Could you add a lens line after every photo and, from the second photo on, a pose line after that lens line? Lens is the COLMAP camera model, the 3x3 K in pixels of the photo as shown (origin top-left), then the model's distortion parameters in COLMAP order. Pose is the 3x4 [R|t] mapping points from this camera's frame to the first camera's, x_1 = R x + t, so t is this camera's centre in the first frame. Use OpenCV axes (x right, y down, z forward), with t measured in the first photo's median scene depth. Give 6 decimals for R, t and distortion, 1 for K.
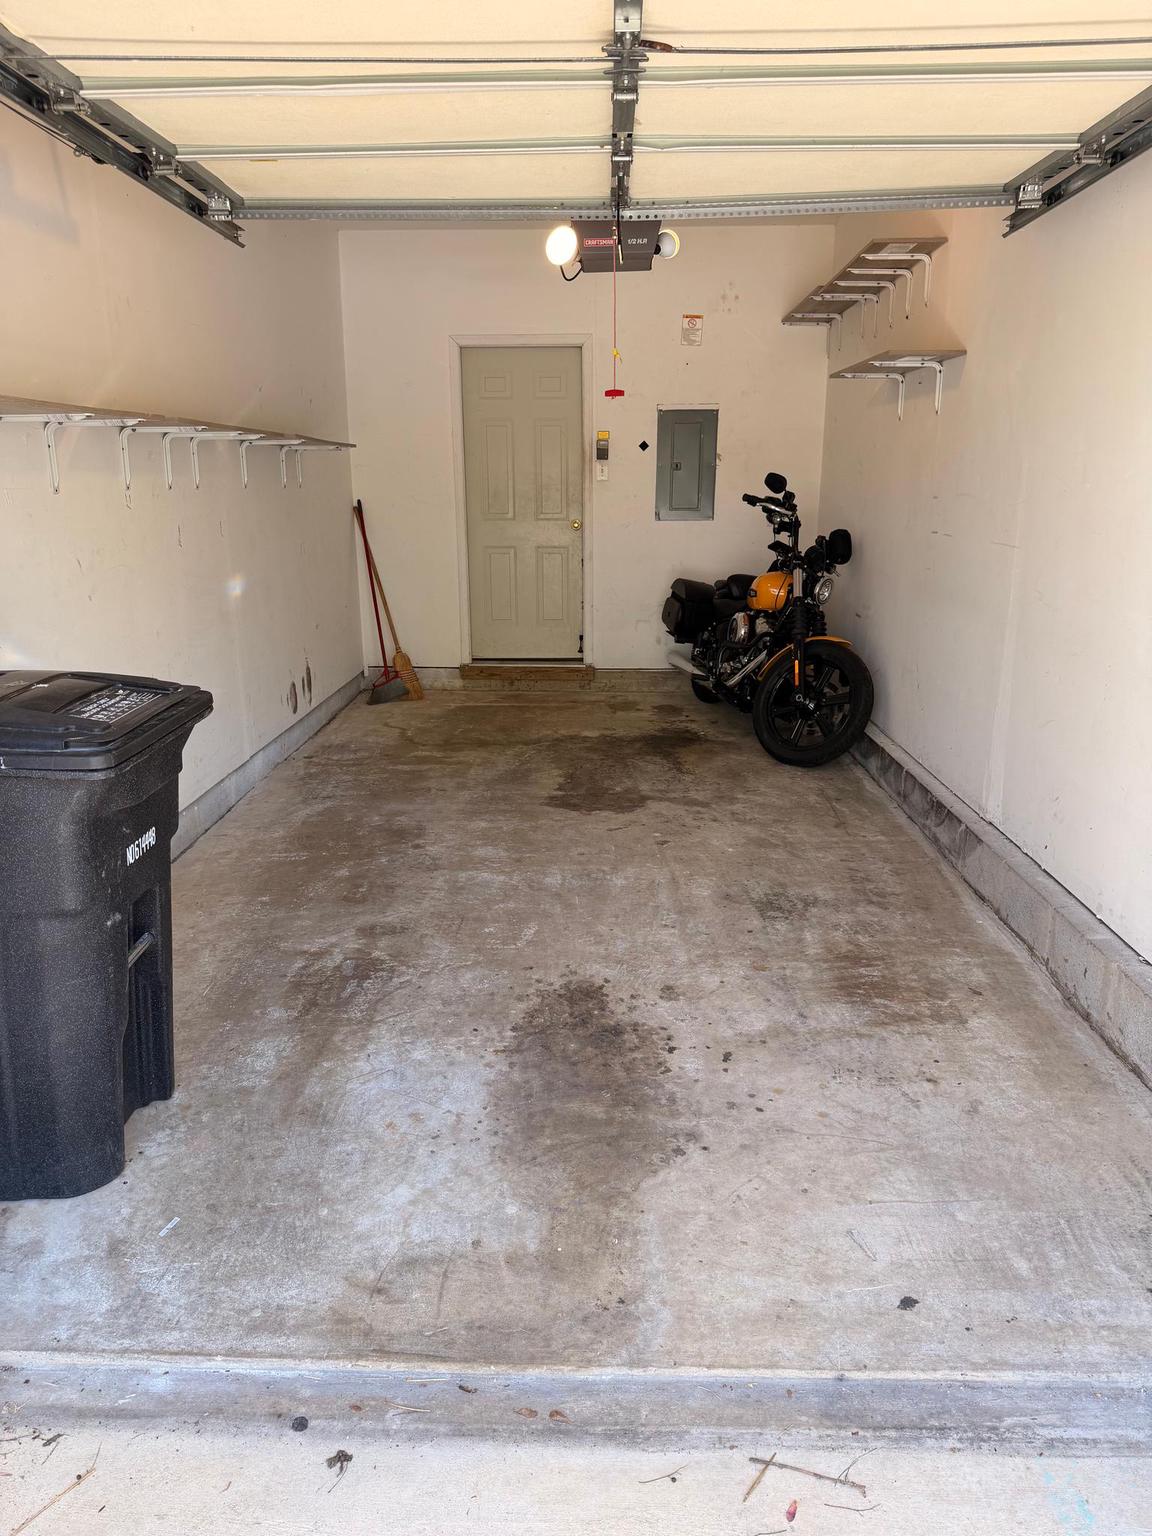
lens RADIAL K [[1051.9, 0, 577.4], [0, 1051.9, 775.5], [0, 0, 1]] dist [0.151659, -0.294505]
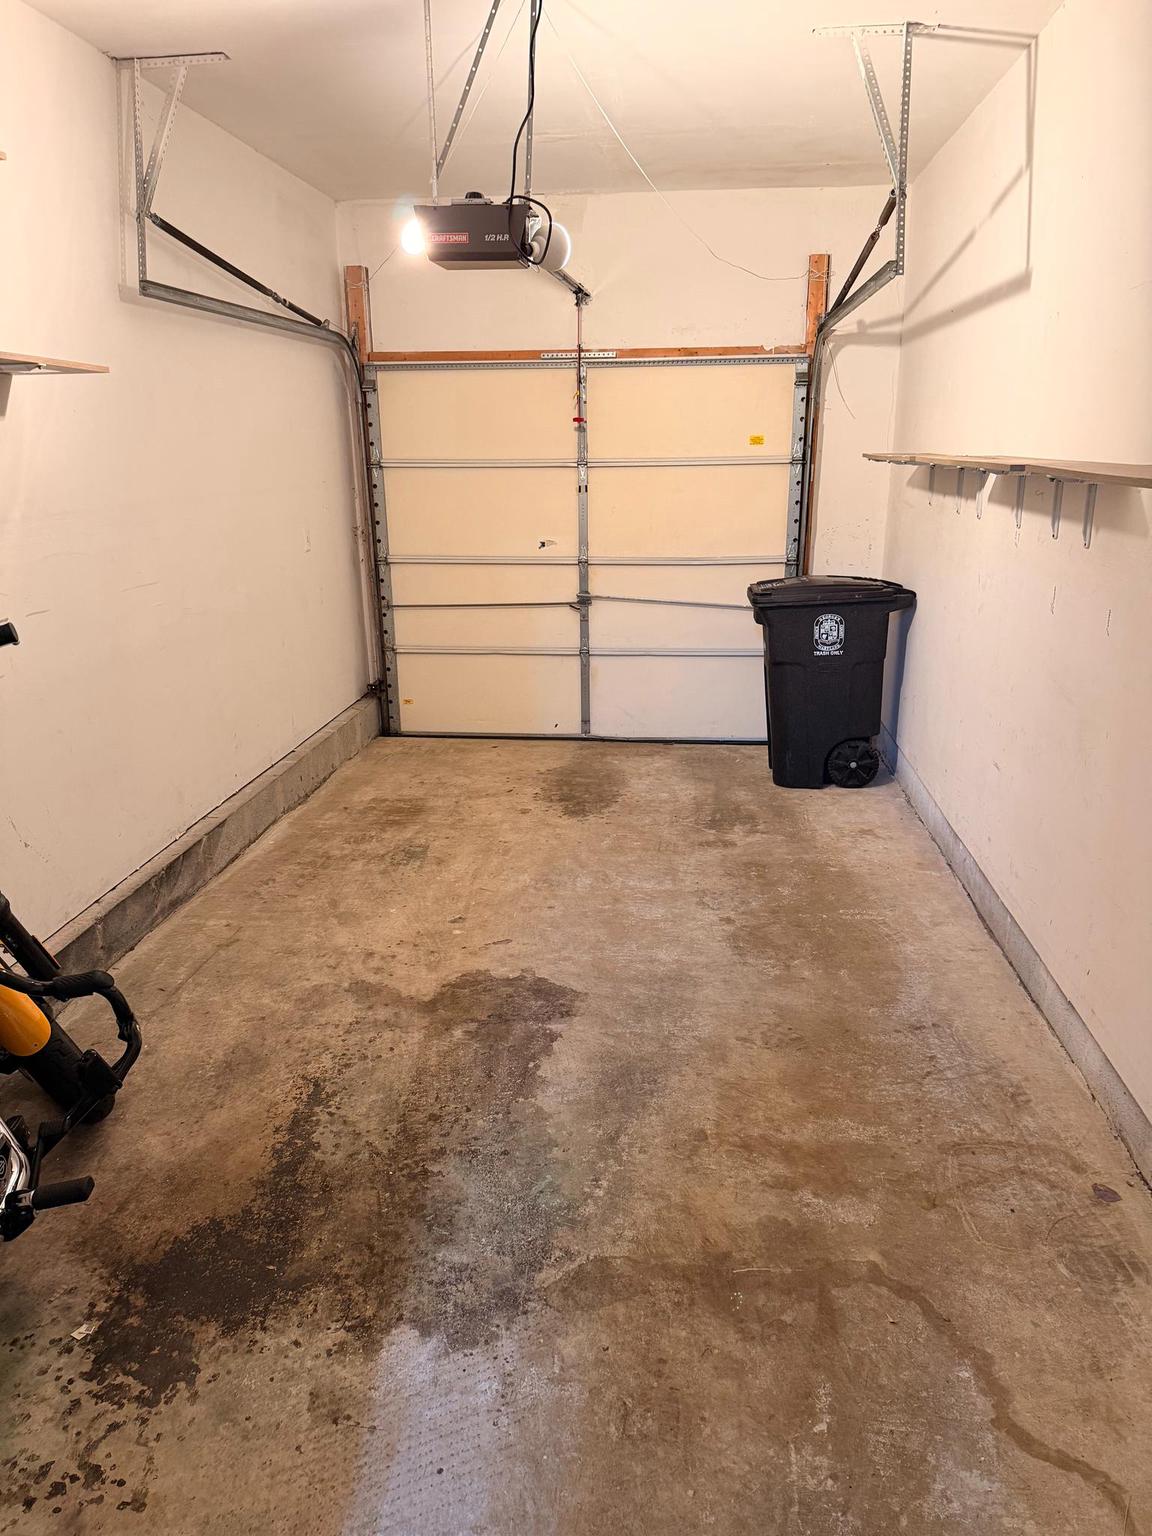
lens RADIAL K [[1051.9, 0, 577.4], [0, 1051.9, 775.5], [0, 0, 1]] dist [0.151659, -0.294505]
pose [[-0.996580, -0.011037, 0.081893, -0.097589], [0.034990, 0.841441, 0.539215, -0.543780], [-0.074860, 0.540236, -0.838177, 1.739676]]
